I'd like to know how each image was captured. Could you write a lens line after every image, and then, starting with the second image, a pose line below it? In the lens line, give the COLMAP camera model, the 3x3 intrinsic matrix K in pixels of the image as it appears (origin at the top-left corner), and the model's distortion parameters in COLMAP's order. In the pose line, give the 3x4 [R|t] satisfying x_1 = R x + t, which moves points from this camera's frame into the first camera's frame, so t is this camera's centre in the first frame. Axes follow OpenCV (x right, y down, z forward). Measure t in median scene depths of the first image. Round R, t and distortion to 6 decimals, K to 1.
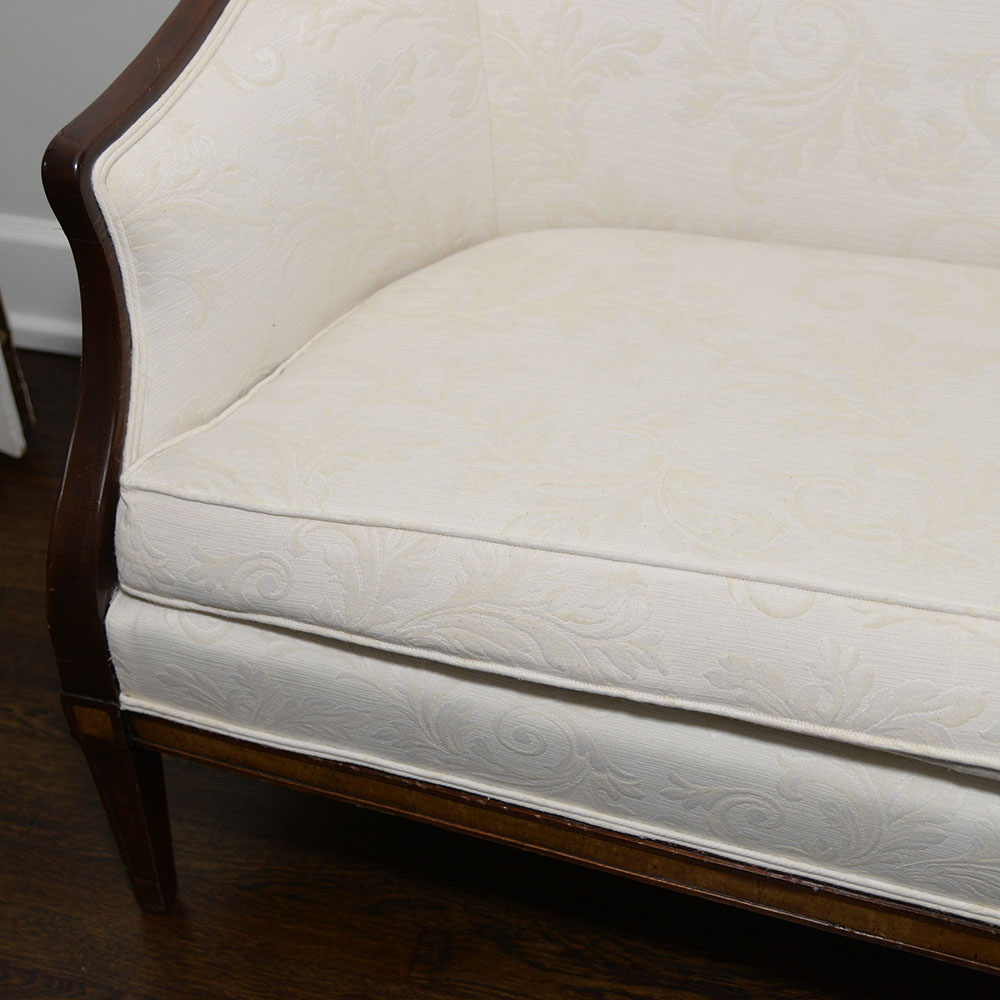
lens RADIAL K [[1668.5, 0, 498.3], [0, 1668.5, 494.2], [0, 0, 1]] dist [0.064662, 0.149568]
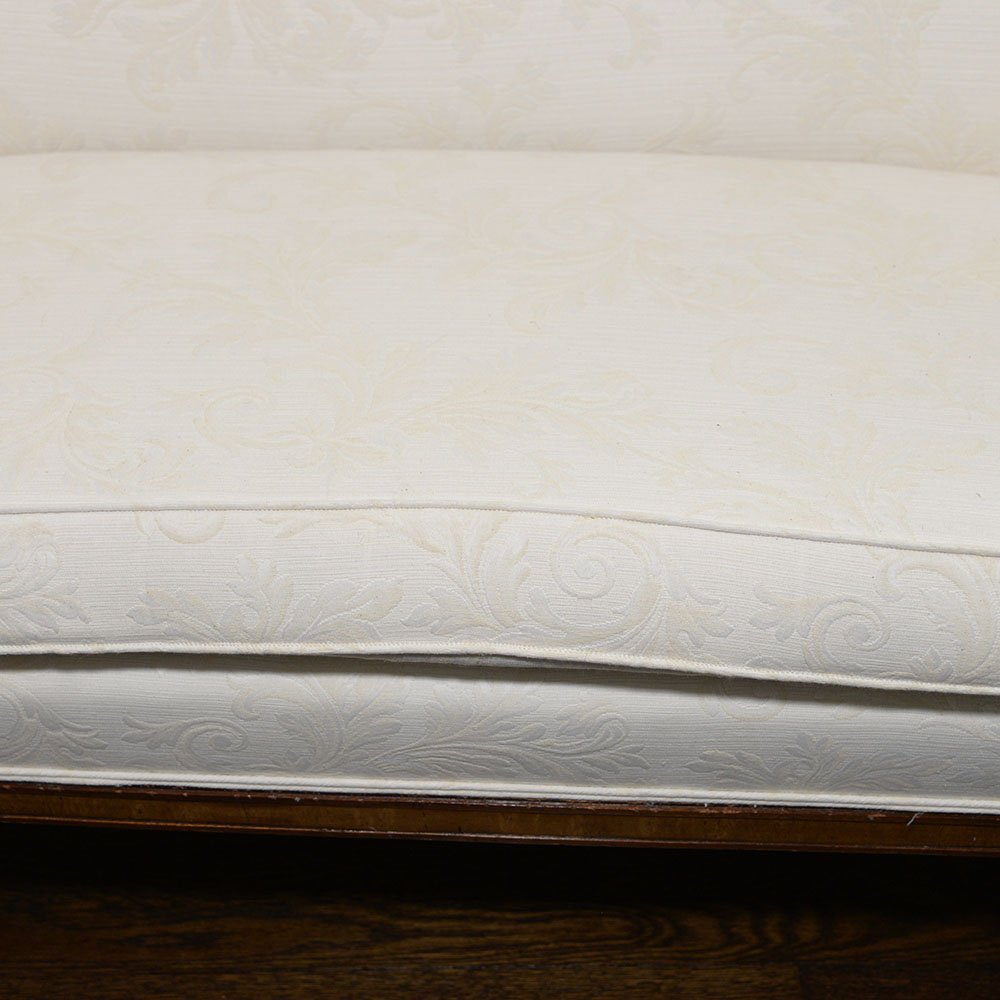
lens RADIAL K [[1668.5, 0, 498.3], [0, 1668.5, 494.2], [0, 0, 1]] dist [0.064662, 0.149568]
pose [[0.966082, -0.171089, 0.193428, 0.135177], [0.159213, 0.984355, 0.075474, 0.000518], [-0.203314, -0.042117, 0.978207, 0.010635]]
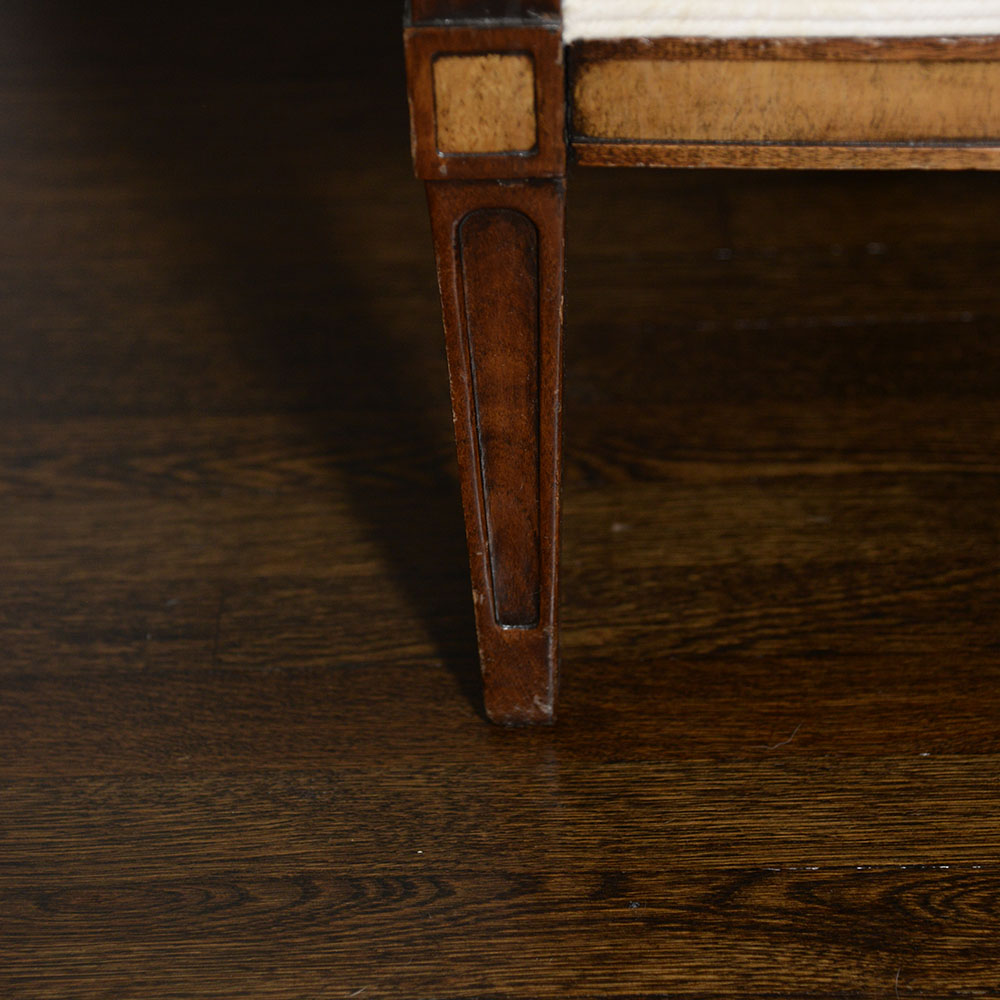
lens RADIAL K [[3028.2, 0, 500.0], [0, 3028.2, 500.0], [0, 0, 1]] dist [0.365149, 0.658731]
pose [[0.970536, -0.153457, 0.185769, -0.414574], [0.175211, 0.978710, -0.106899, 0.329750], [-0.165410, 0.136298, 0.976761, 0.305531]]
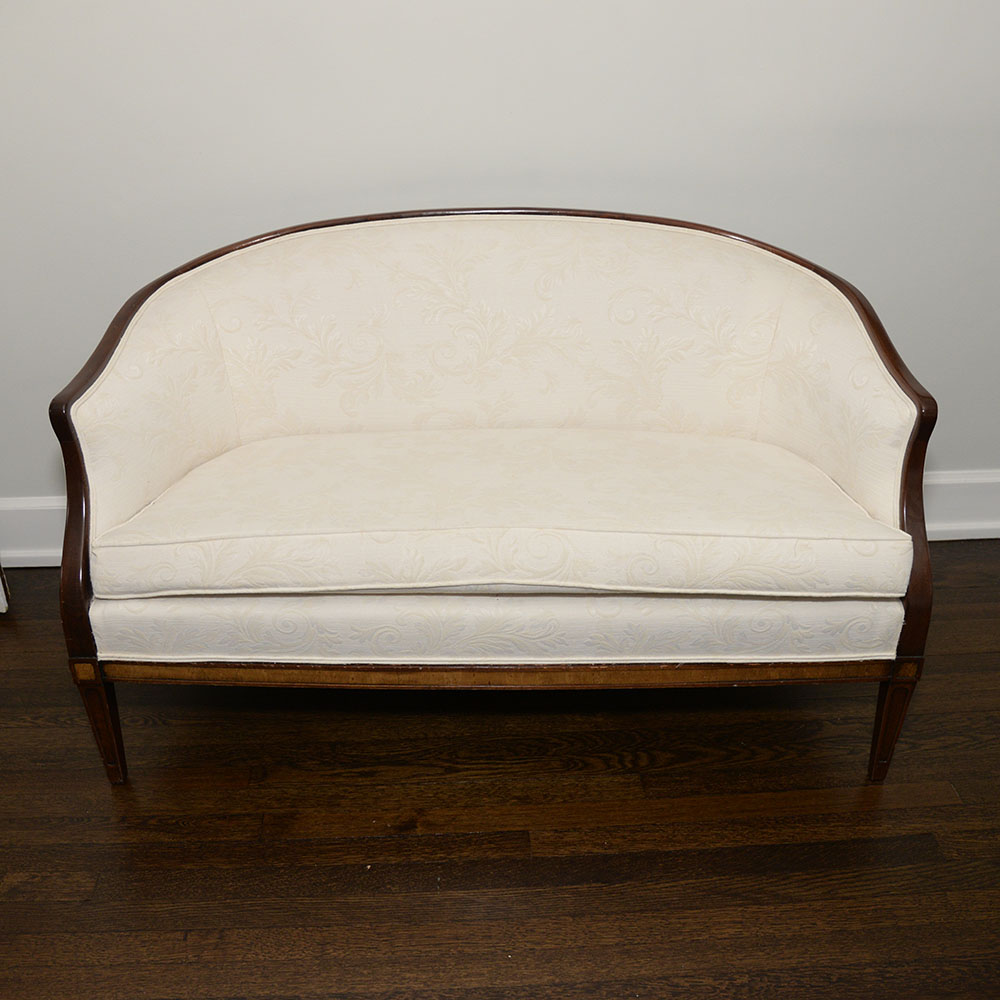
lens RADIAL K [[1041.8, 0, 499.6], [0, 1041.8, 487.0], [0, 0, 1]] dist [-0.109498, 0.053413]
pose [[0.953852, -0.127057, 0.272070, -0.065169], [0.187027, 0.960240, -0.207267, 0.296193], [-0.234918, 0.248587, 0.939691, -0.430750]]
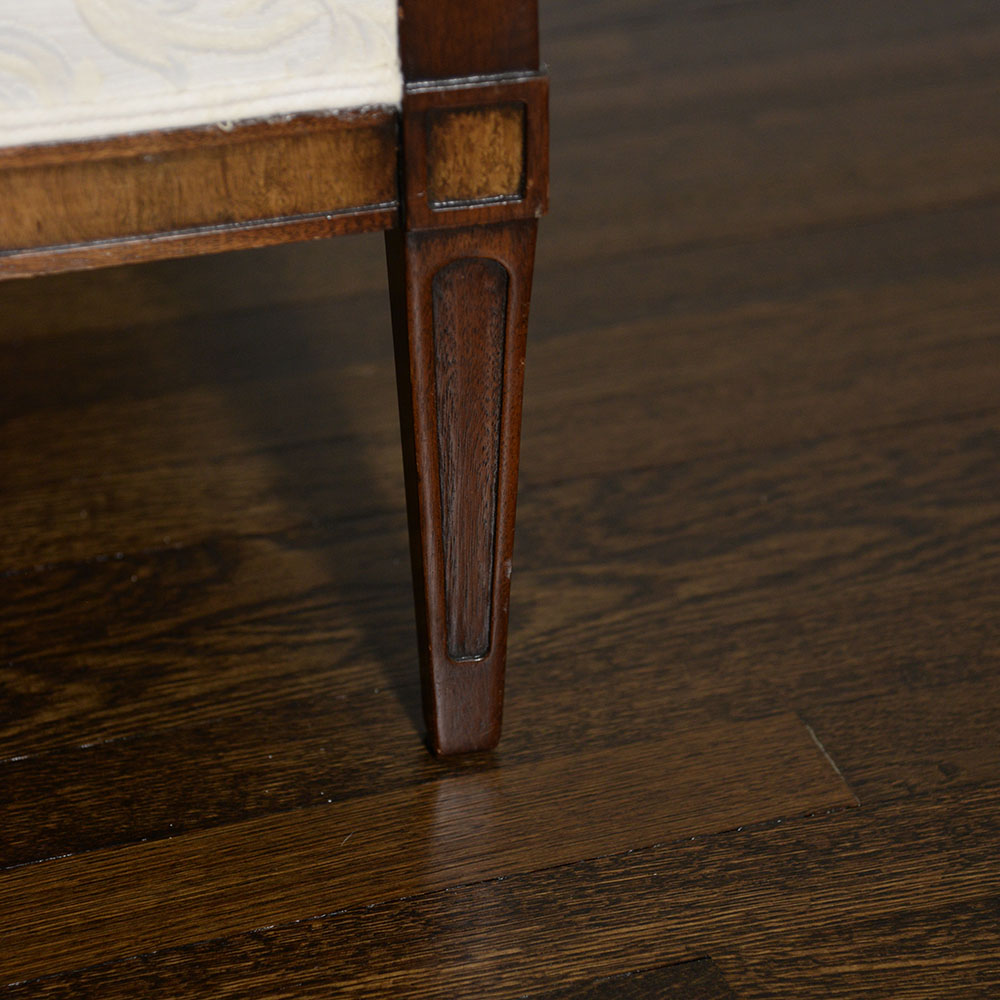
lens RADIAL K [[3028.2, 0, 500.0], [0, 3028.2, 500.0], [0, 0, 1]] dist [0.365149, 0.658731]
pose [[0.844961, -0.271509, 0.460787, 0.413420], [0.331997, 0.941739, -0.053895, 0.484421], [-0.419308, 0.198519, 0.885873, 0.096512]]
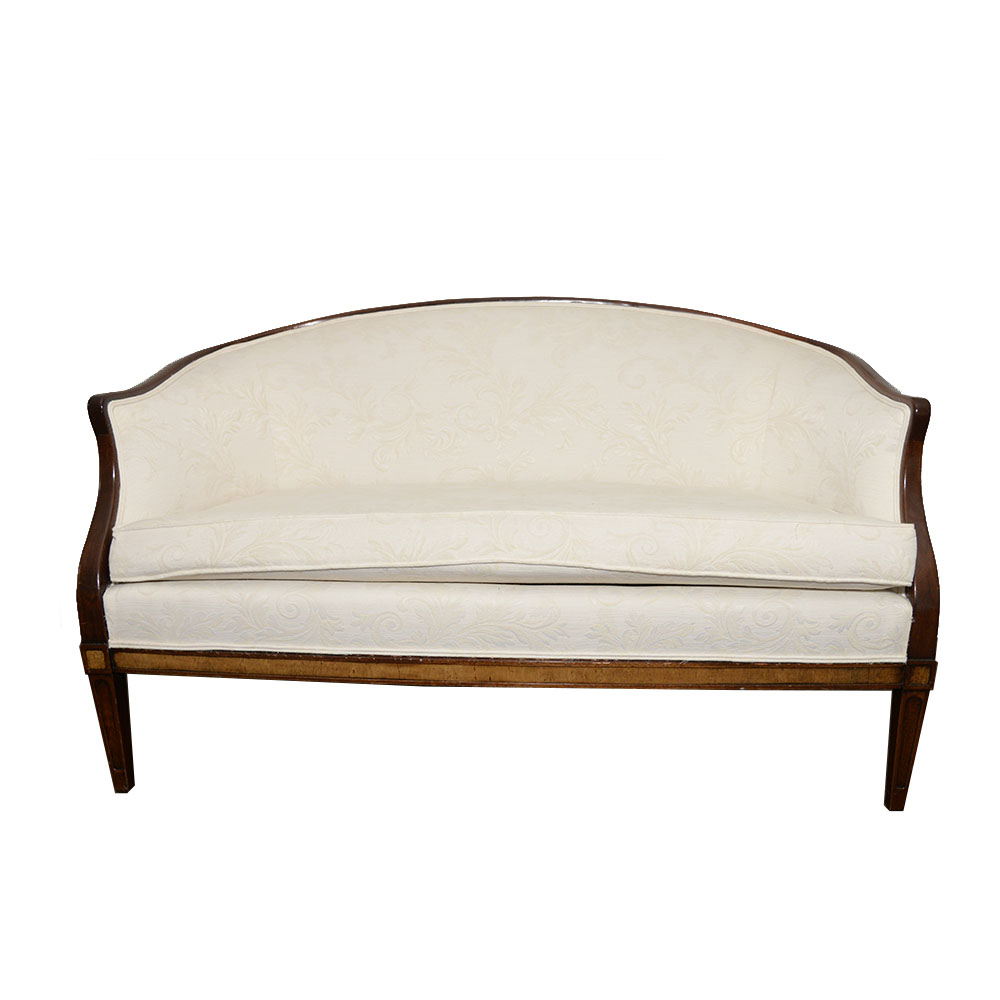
lens RADIAL K [[863.4, 0, 524.8], [0, 863.4, 571.8], [0, 0, 1]] dist [-0.101289, 0.016789]
pose [[0.967364, -0.057706, 0.246734, 0.037642], [0.156029, 0.902882, -0.400574, 0.592839], [-0.199656, 0.425998, 0.882419, -0.132039]]
